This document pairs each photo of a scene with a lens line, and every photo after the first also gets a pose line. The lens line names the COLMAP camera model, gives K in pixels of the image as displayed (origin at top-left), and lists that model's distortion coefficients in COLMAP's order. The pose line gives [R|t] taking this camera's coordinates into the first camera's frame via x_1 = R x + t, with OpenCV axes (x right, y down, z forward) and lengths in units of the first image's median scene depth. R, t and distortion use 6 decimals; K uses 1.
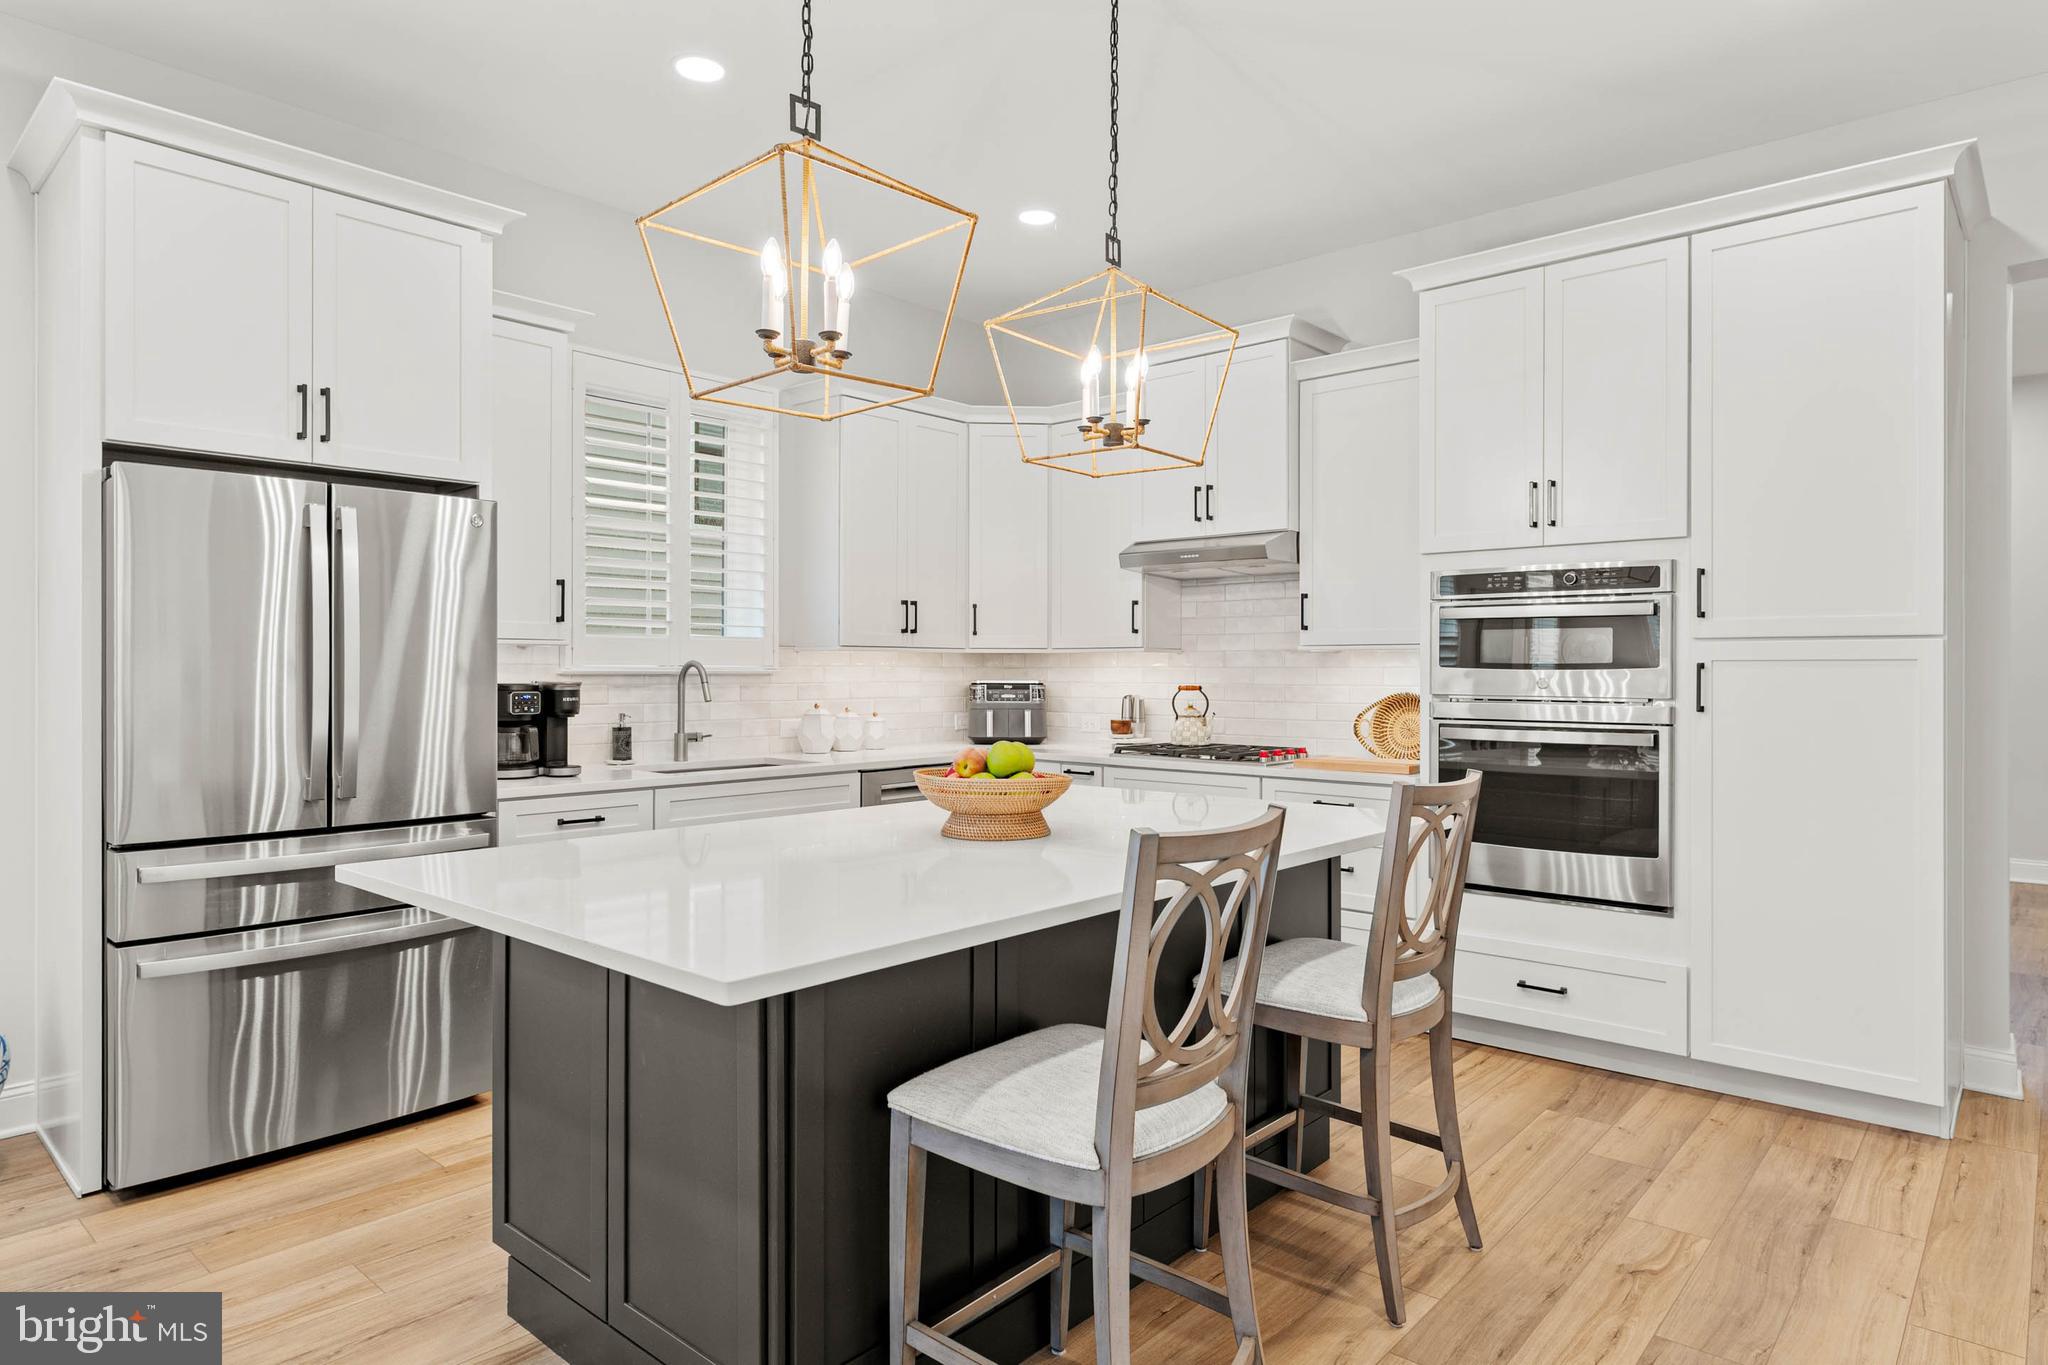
lens RADIAL K [[1184.0, 0, 1023.1], [0, 1184.0, 666.0], [0, 0, 1]] dist [0.003642, -0.001746]
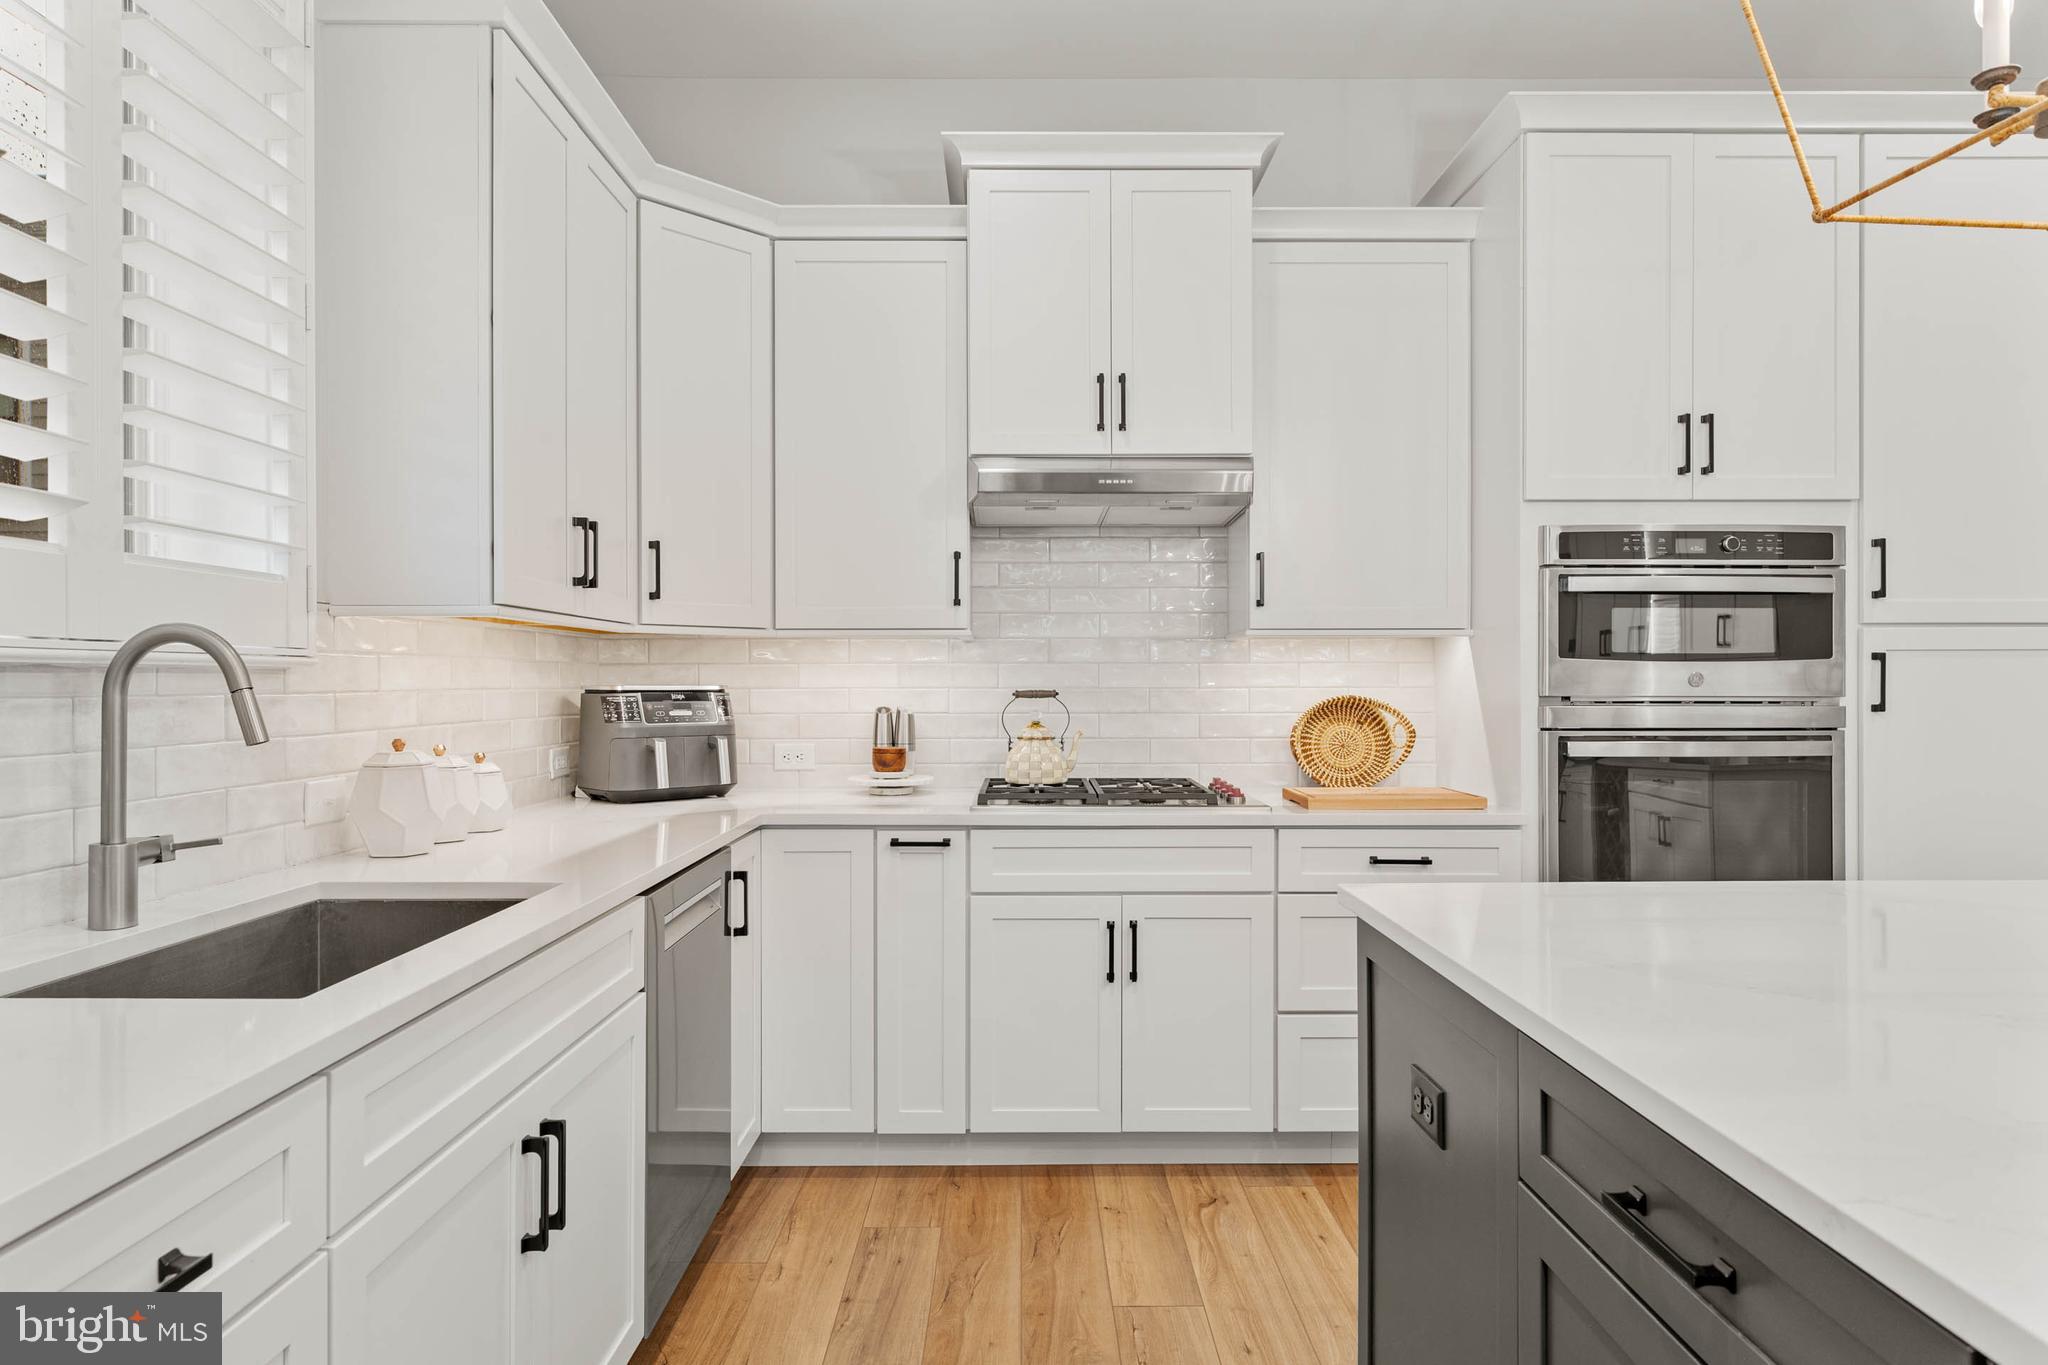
lens RADIAL K [[1180.2, 0, 1024.0], [0, 1180.2, 682.5], [0, 0, 1]] dist [-0.001432, -0.000053]
pose [[0.749055, -0.003802, 0.662497, -0.319519], [0.000455, 0.999986, 0.005225, 0.010216], [-0.662508, -0.003613, 0.749046, 0.588775]]
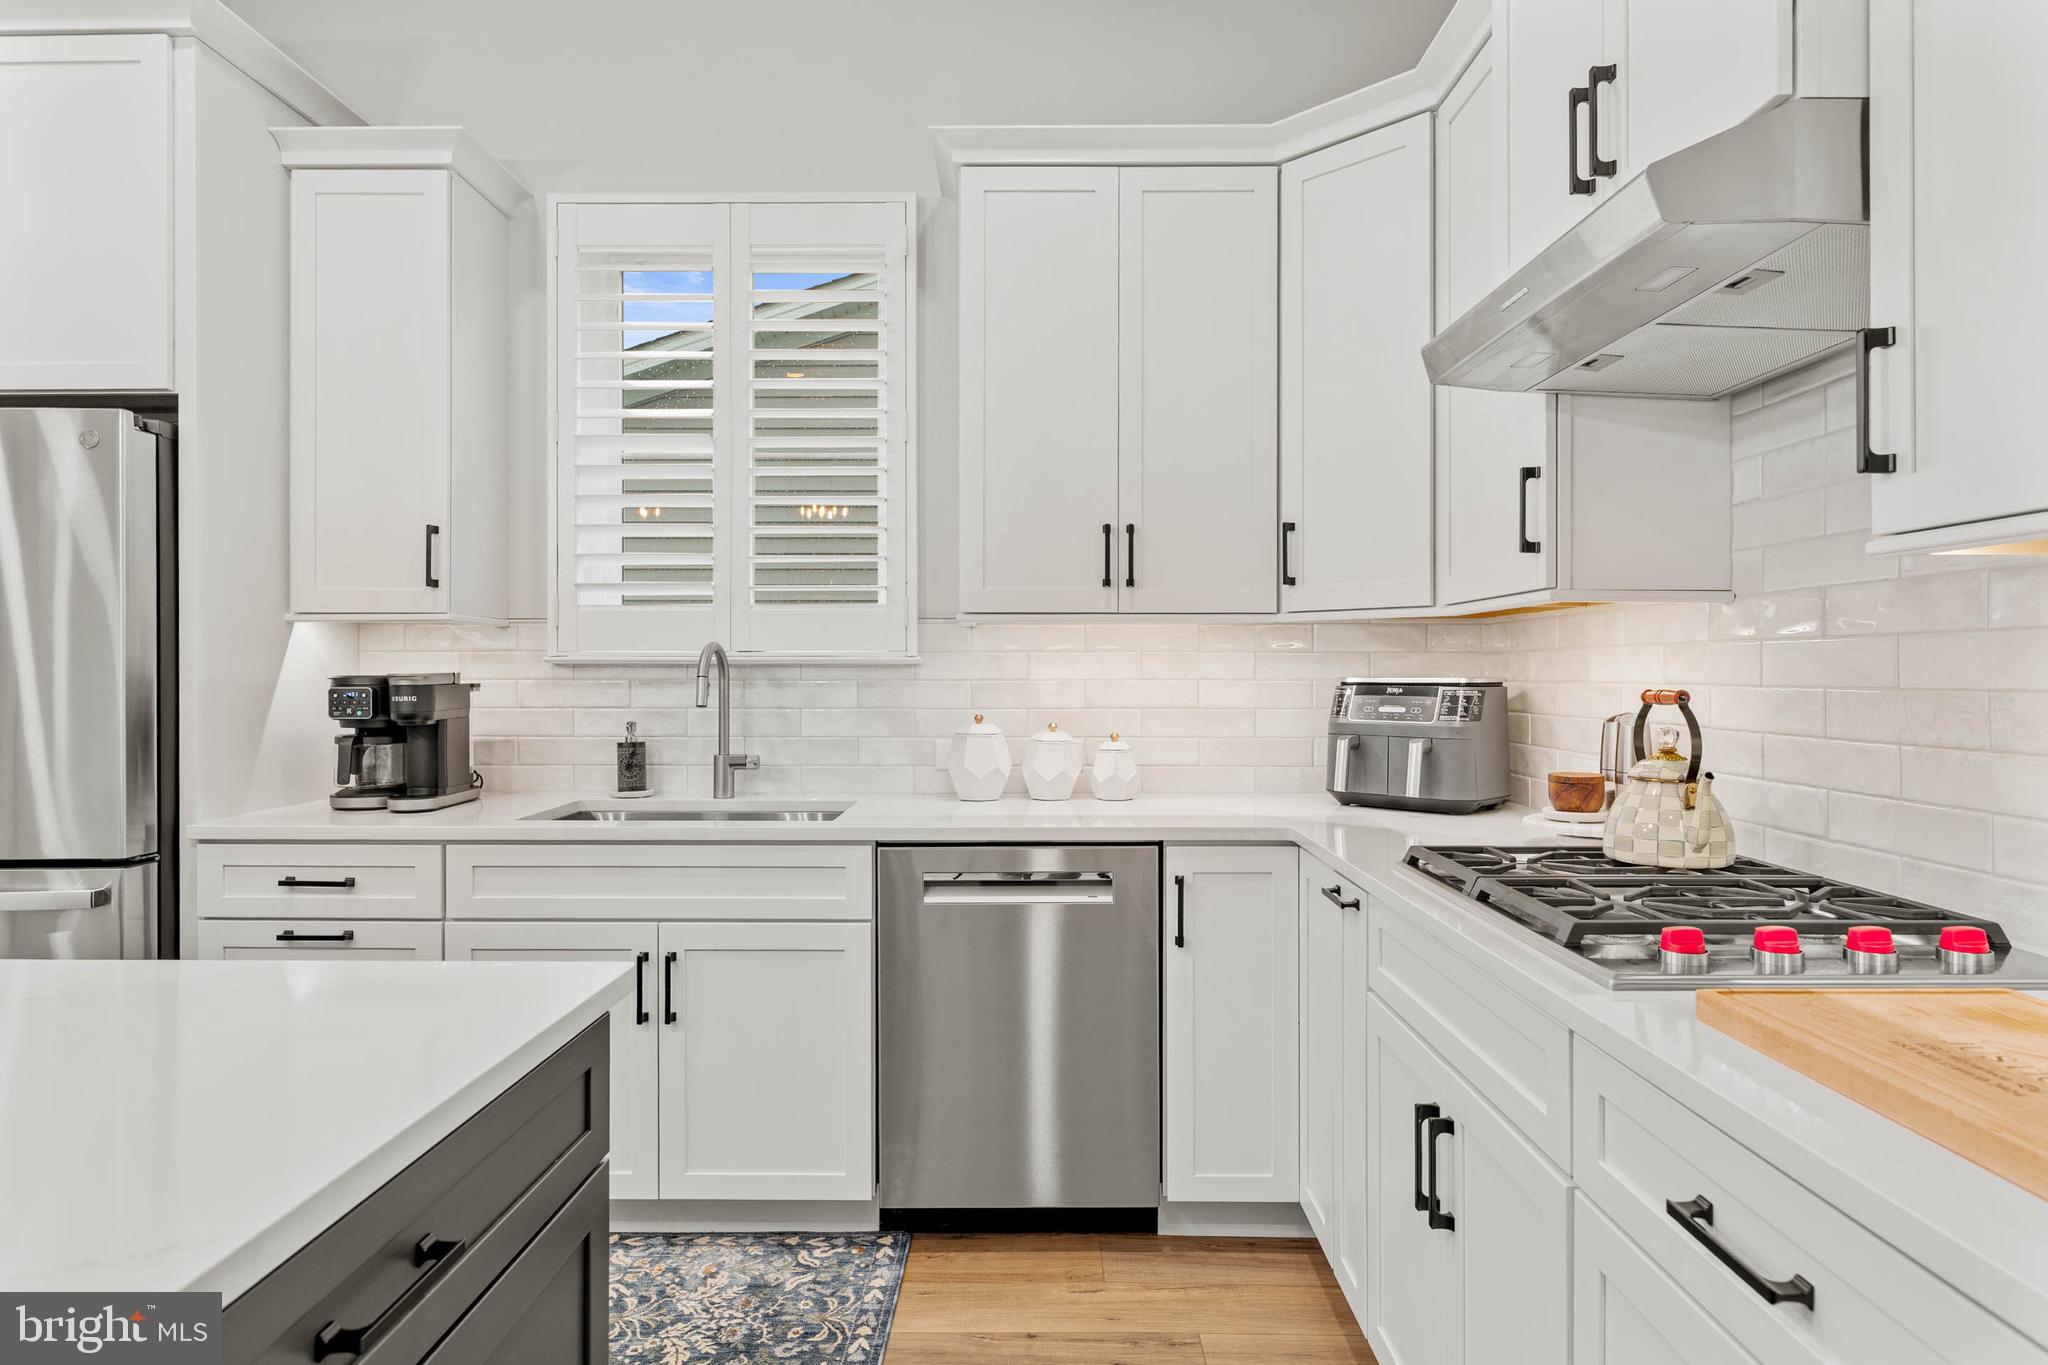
lens RADIAL K [[1184.0, 0, 1023.1], [0, 1184.0, 666.0], [0, 0, 1]] dist [0.003642, -0.001746]
pose [[0.654849, -0.006379, -0.755733, 0.313769], [0.003737, 0.999979, -0.005203, 0.011957], [0.755750, 0.000583, 0.654860, 0.703375]]
